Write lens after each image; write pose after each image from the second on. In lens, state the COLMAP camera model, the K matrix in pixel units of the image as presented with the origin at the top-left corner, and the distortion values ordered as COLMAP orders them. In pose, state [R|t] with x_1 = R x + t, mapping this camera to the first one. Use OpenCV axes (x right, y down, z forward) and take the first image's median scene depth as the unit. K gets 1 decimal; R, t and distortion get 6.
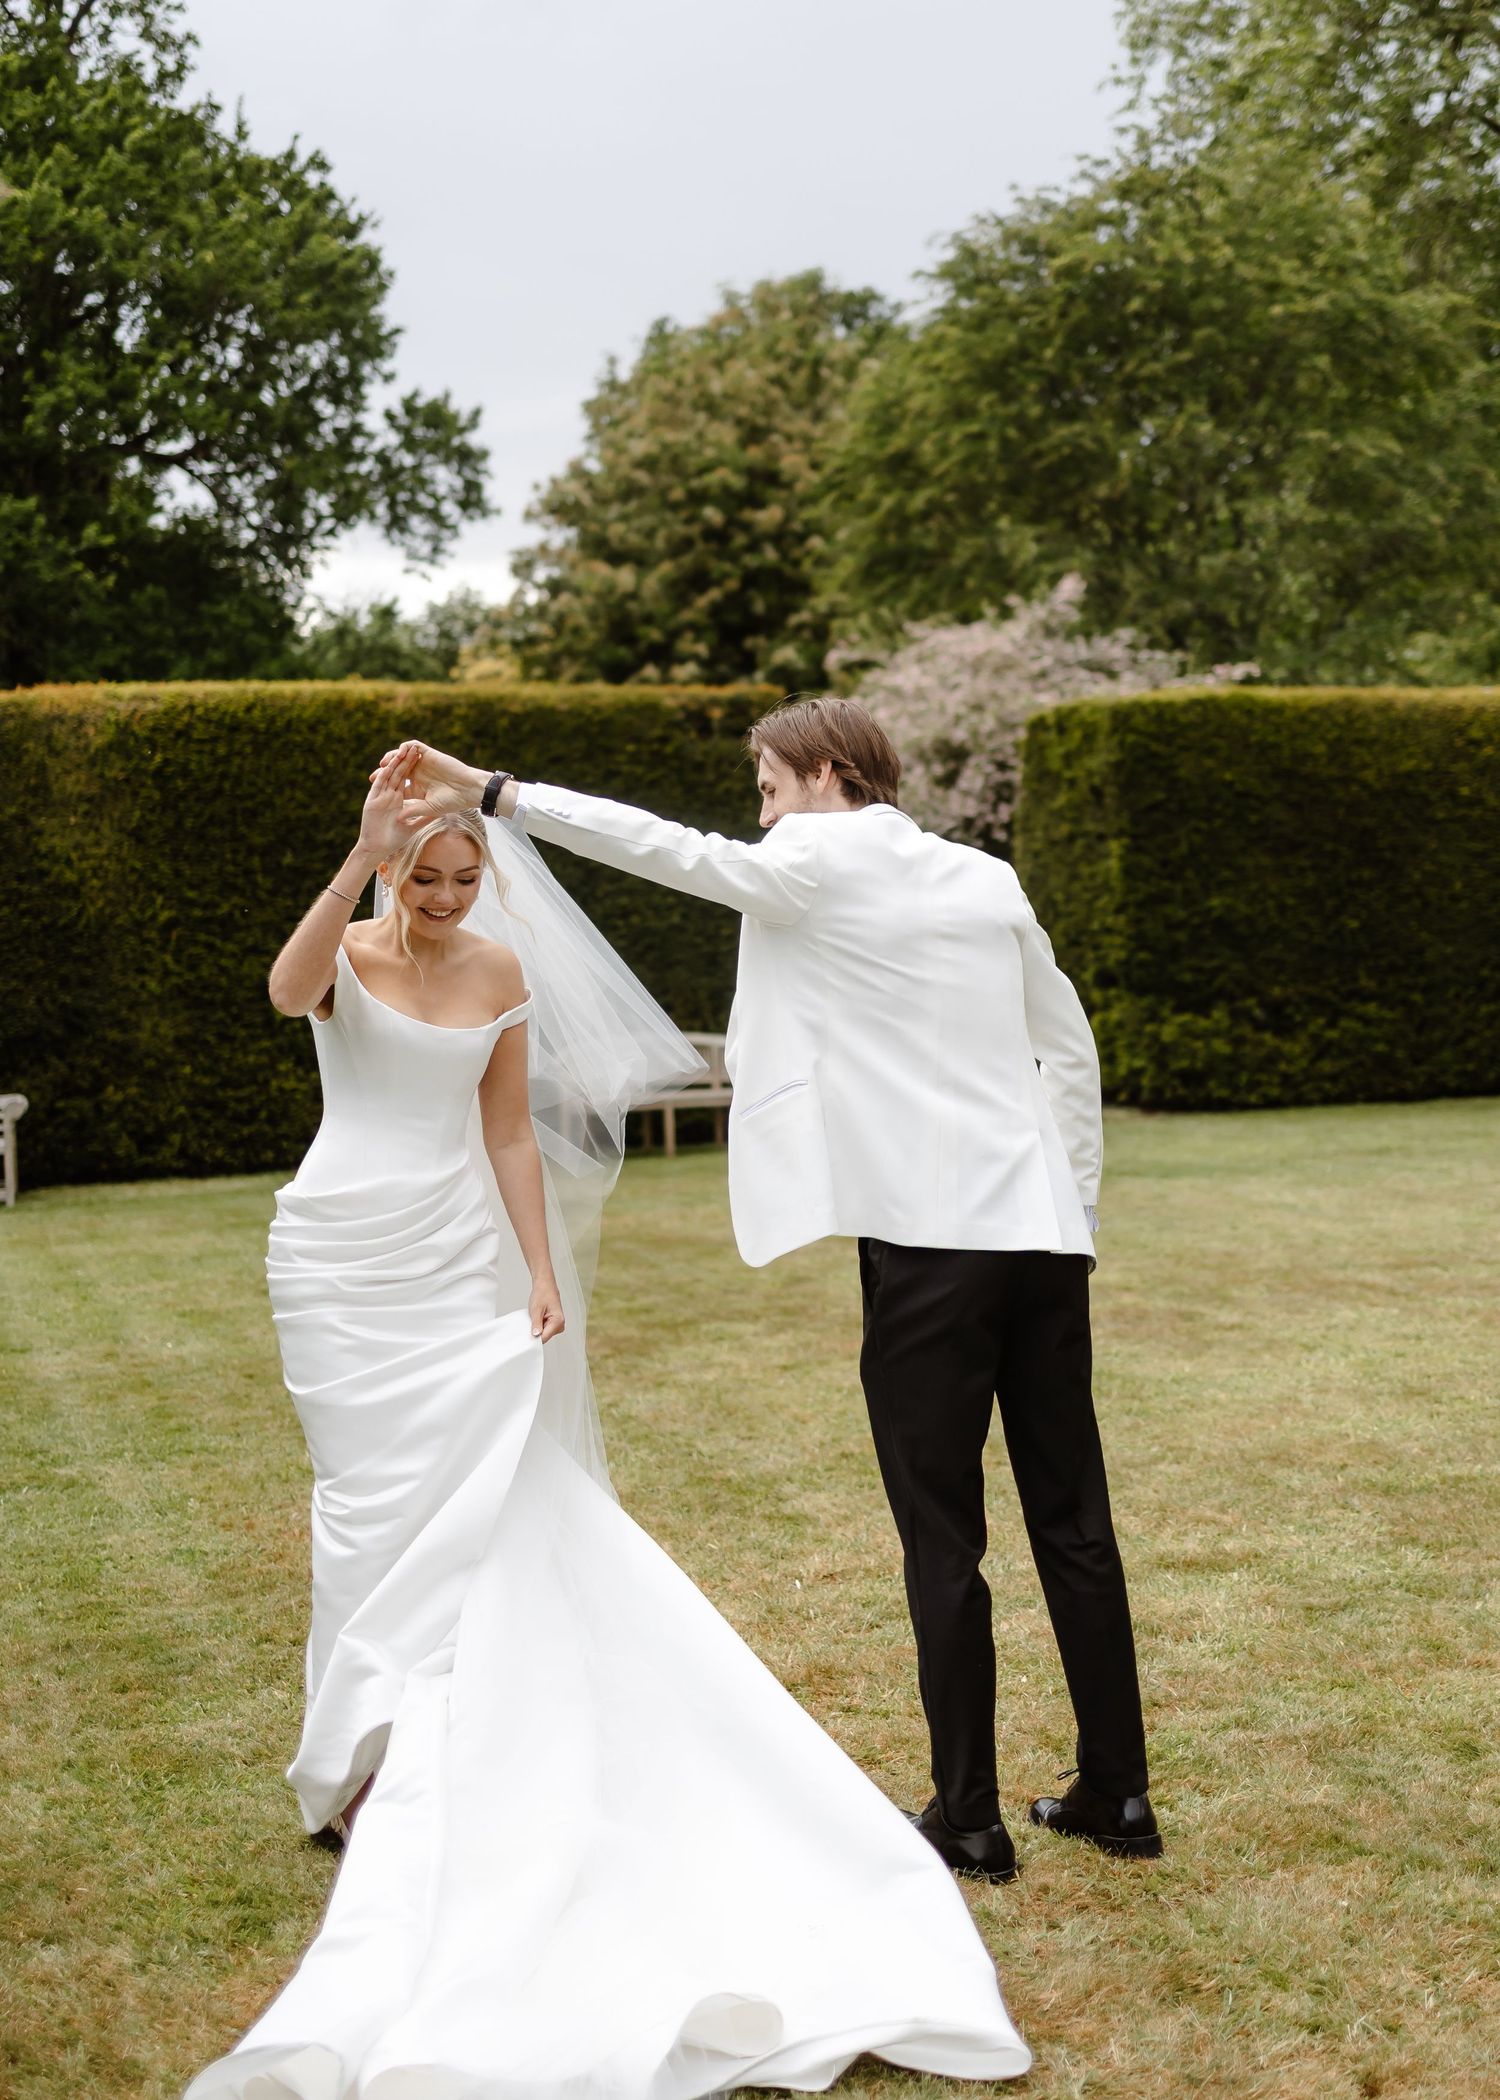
lens RADIAL K [[1967.7, 0, 750.0], [0, 1967.7, 1050.0], [0, 0, 1]] dist [0.095947, 0.006568]
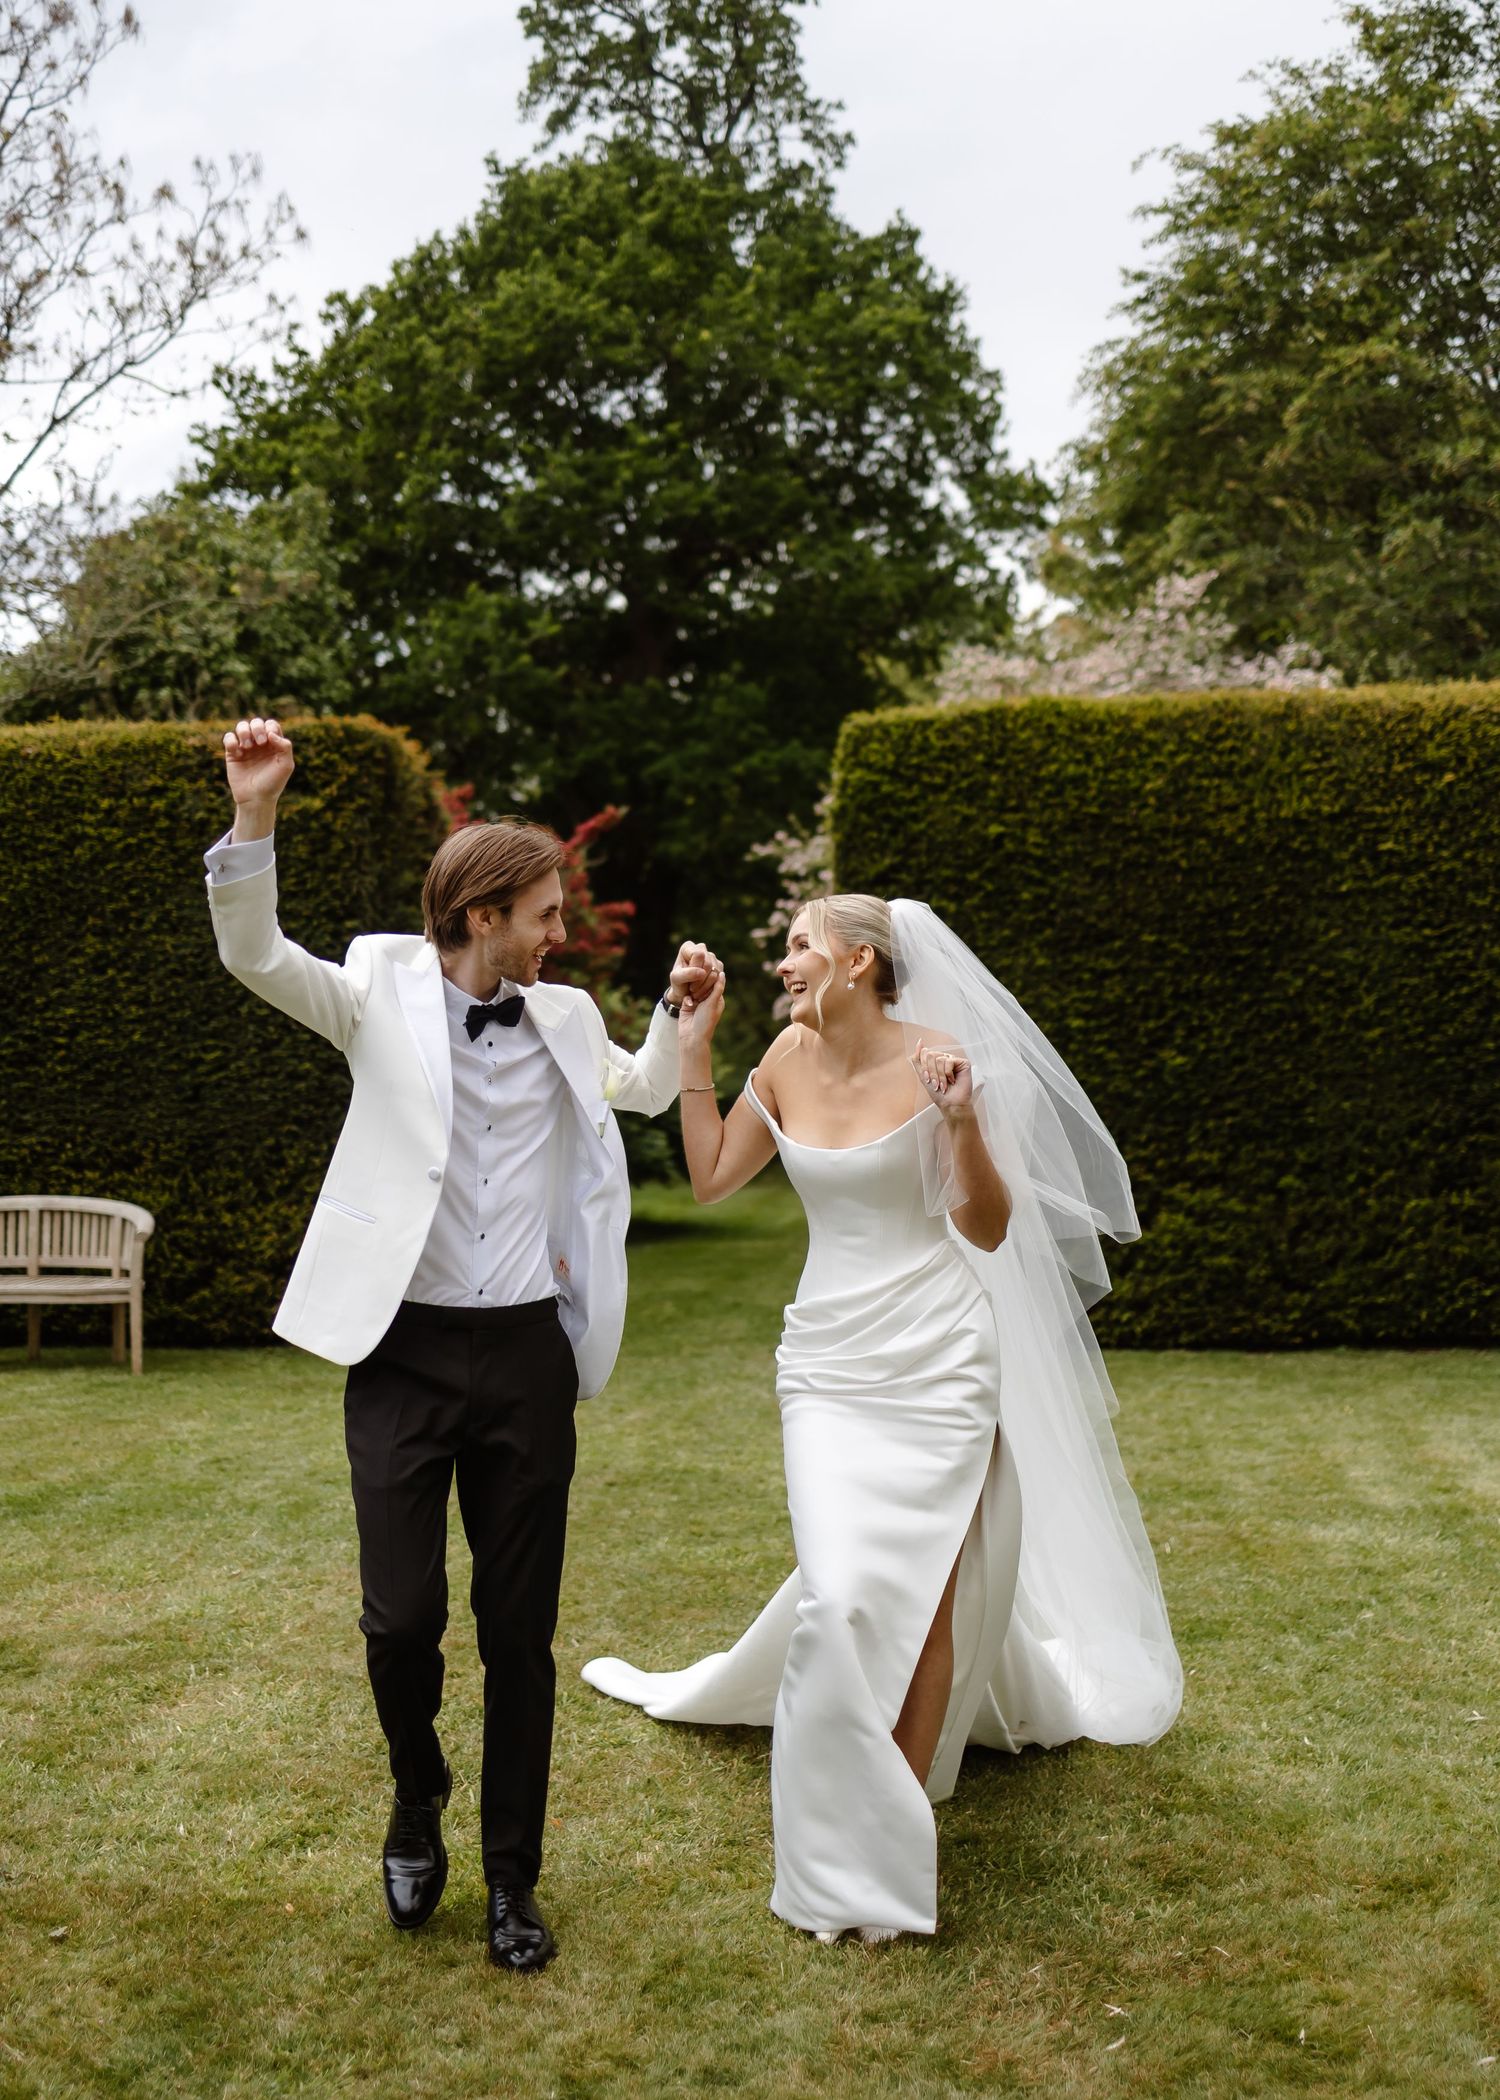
lens RADIAL K [[2145.2, 0, 750.0], [0, 2145.2, 1050.0], [0, 0, 1]] dist [0.005706, 0.001724]
pose [[0.929921, 0.014530, -0.367471, 0.418421], [-0.035704, 0.998066, -0.050889, -0.026997], [0.366021, 0.060443, 0.928642, 0.320935]]
